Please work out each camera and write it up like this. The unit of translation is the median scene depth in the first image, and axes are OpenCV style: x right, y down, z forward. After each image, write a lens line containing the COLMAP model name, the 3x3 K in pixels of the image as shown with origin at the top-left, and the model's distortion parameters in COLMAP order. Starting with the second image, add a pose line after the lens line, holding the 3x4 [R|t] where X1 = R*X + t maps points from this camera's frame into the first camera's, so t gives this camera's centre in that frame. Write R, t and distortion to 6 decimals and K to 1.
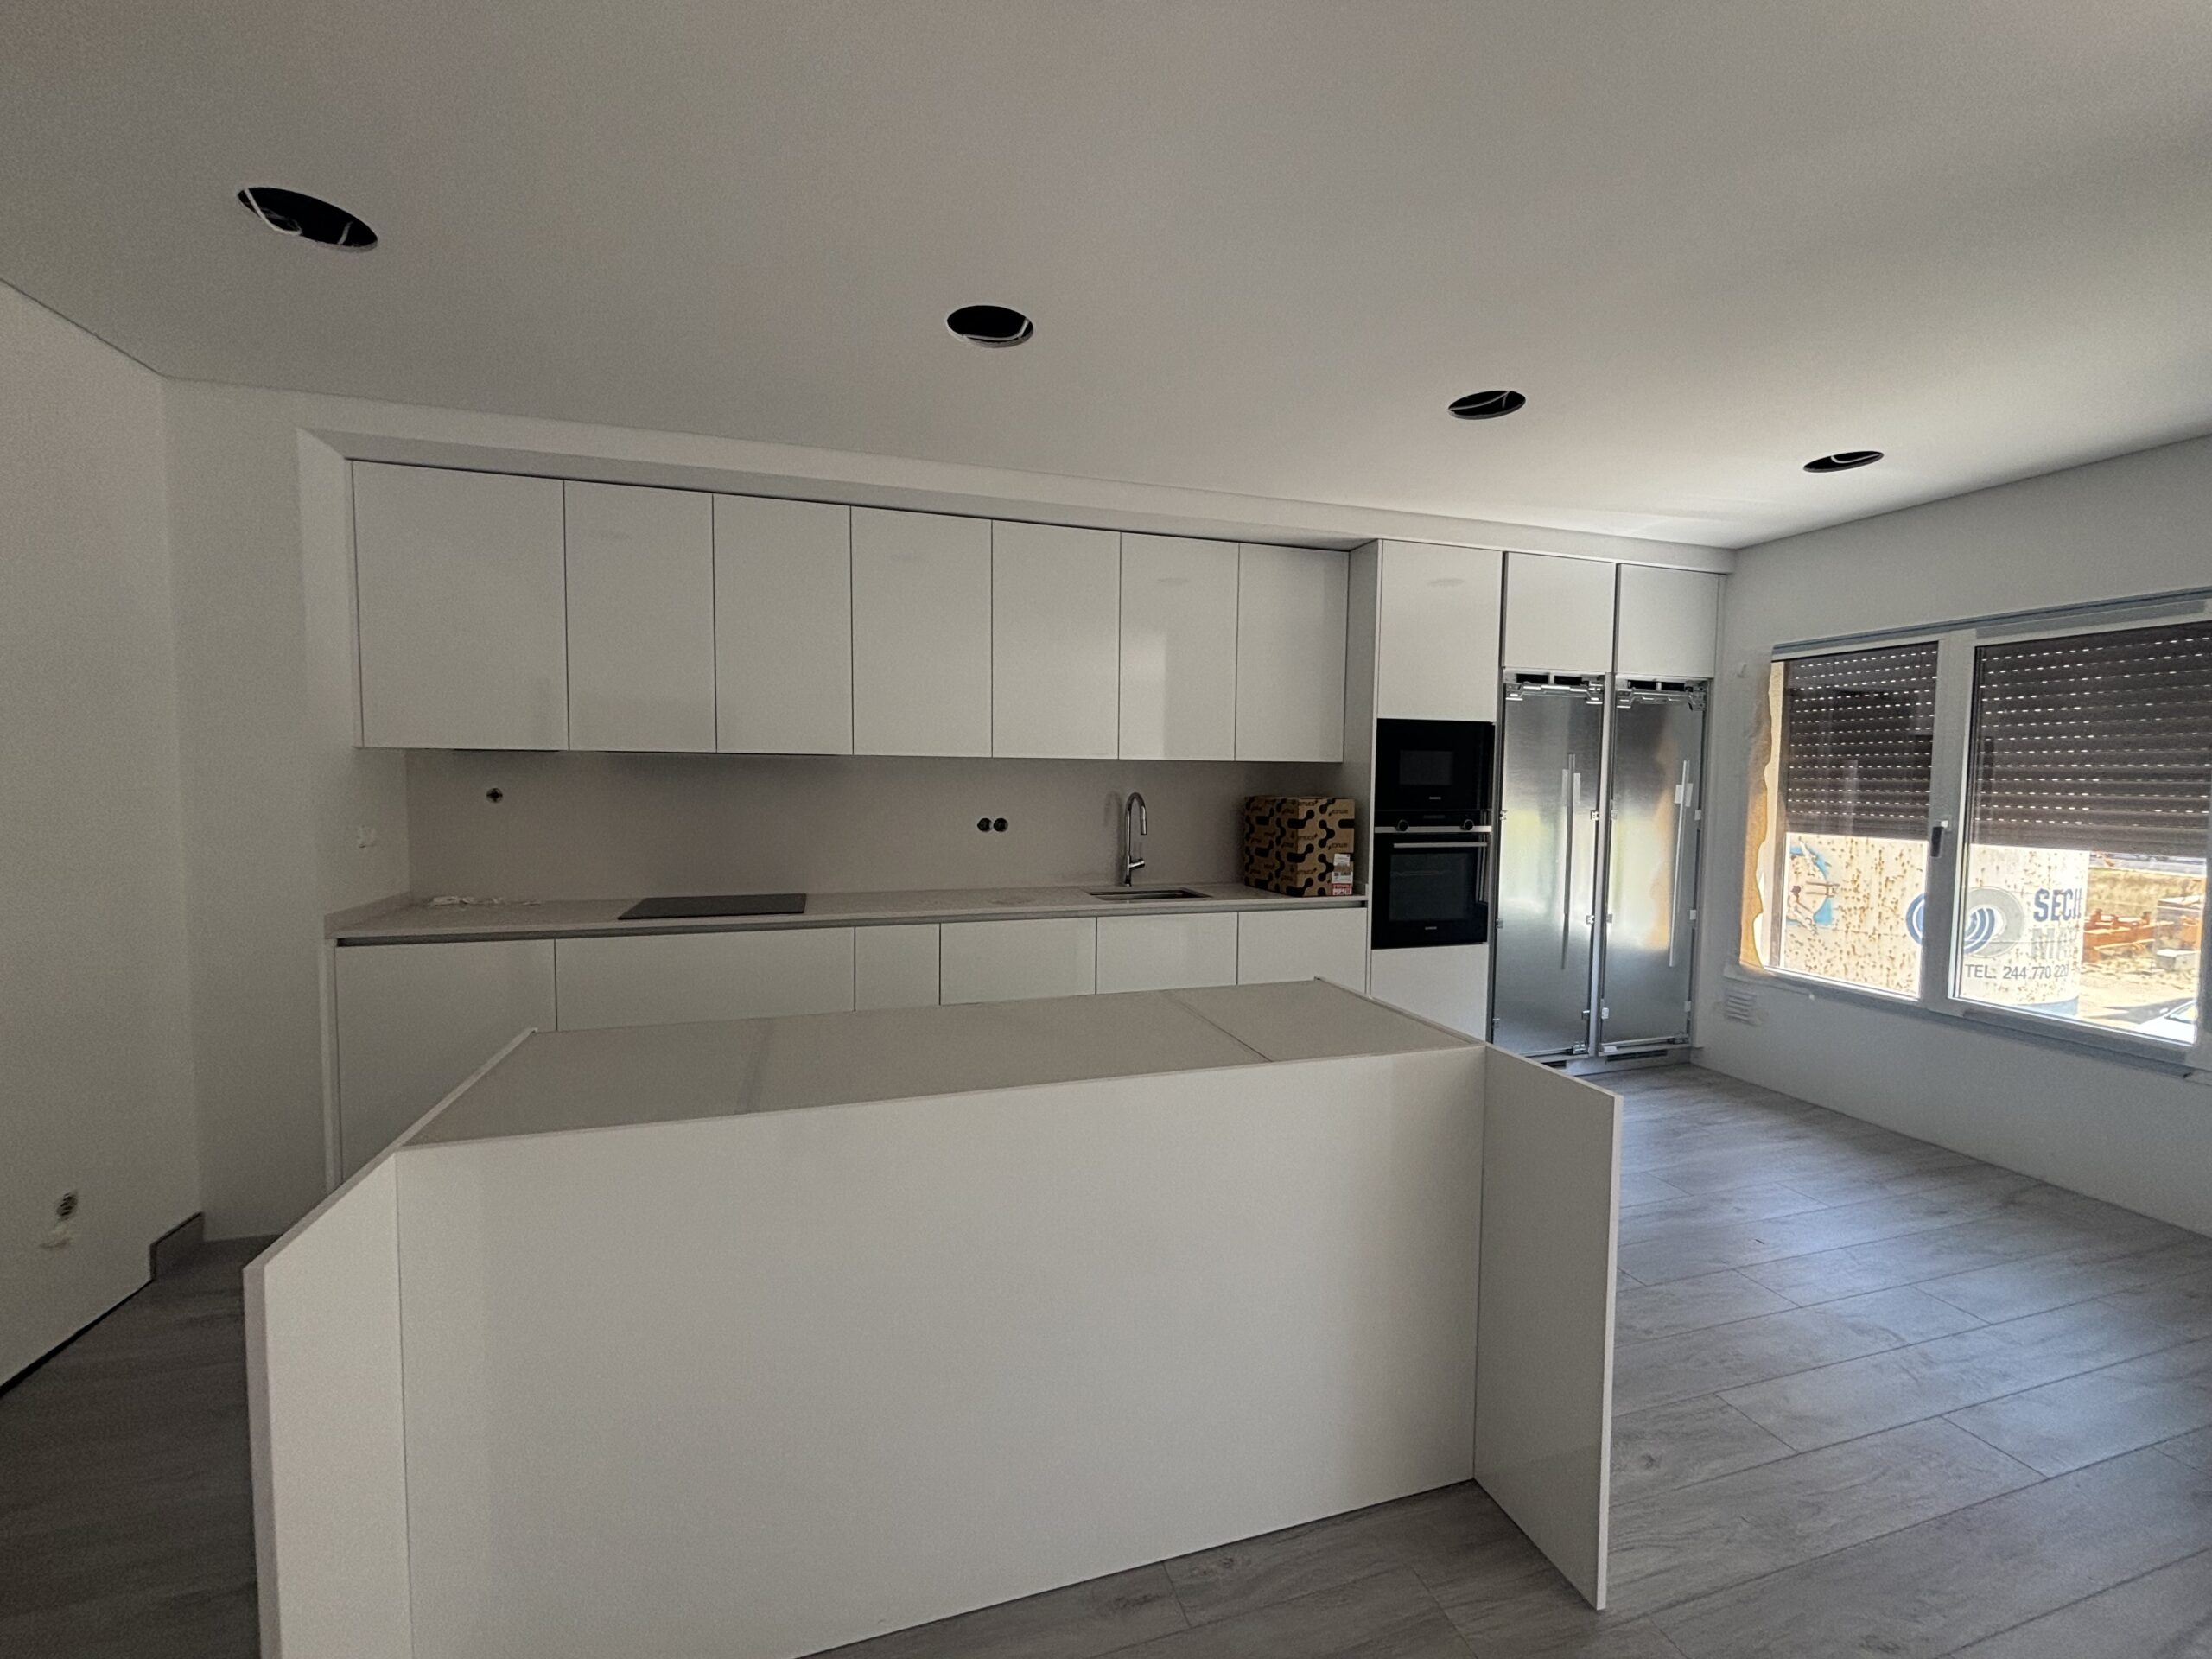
lens RADIAL K [[900.9, 0, 1096.4], [0, 900.9, 831.8], [0, 0, 1]] dist [0.010562, -0.003472]
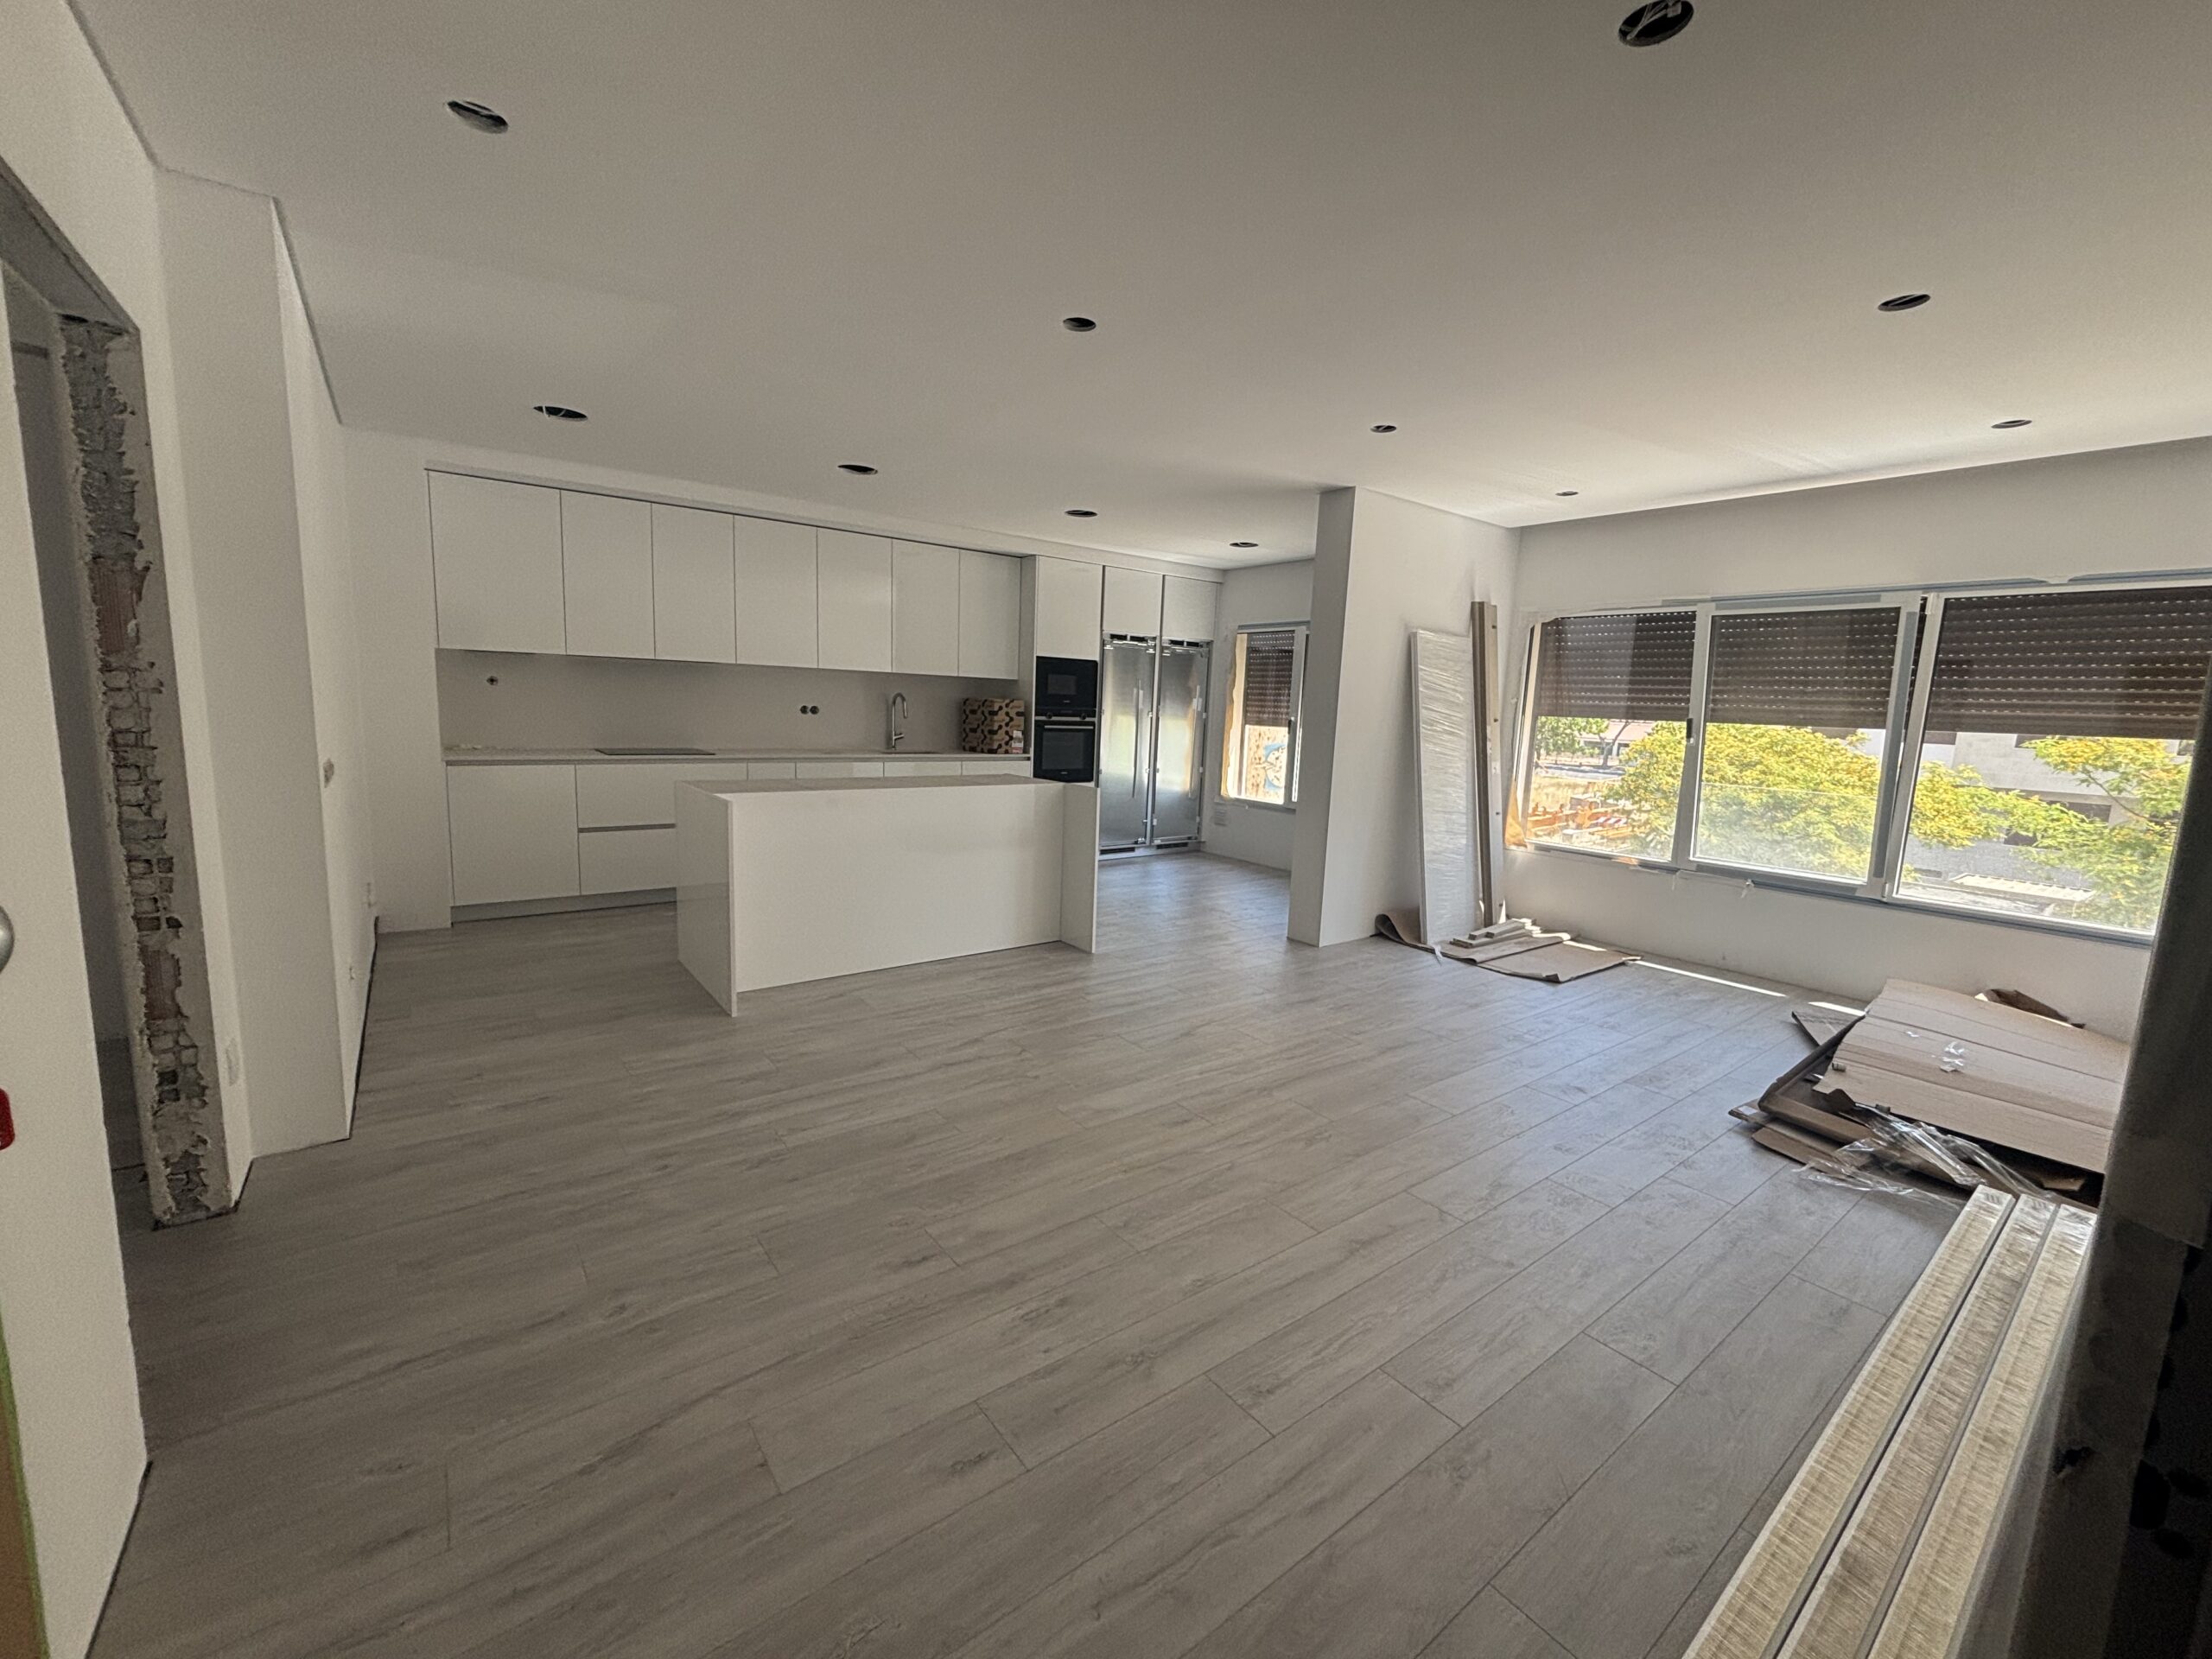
lens RADIAL K [[900.9, 0, 1096.4], [0, 900.9, 831.8], [0, 0, 1]] dist [0.010562, -0.003472]
pose [[0.939413, -0.021088, 0.342139, -0.193935], [-0.012056, 0.995456, 0.094458, 0.051758], [-0.342576, -0.092860, 0.934890, -0.733572]]
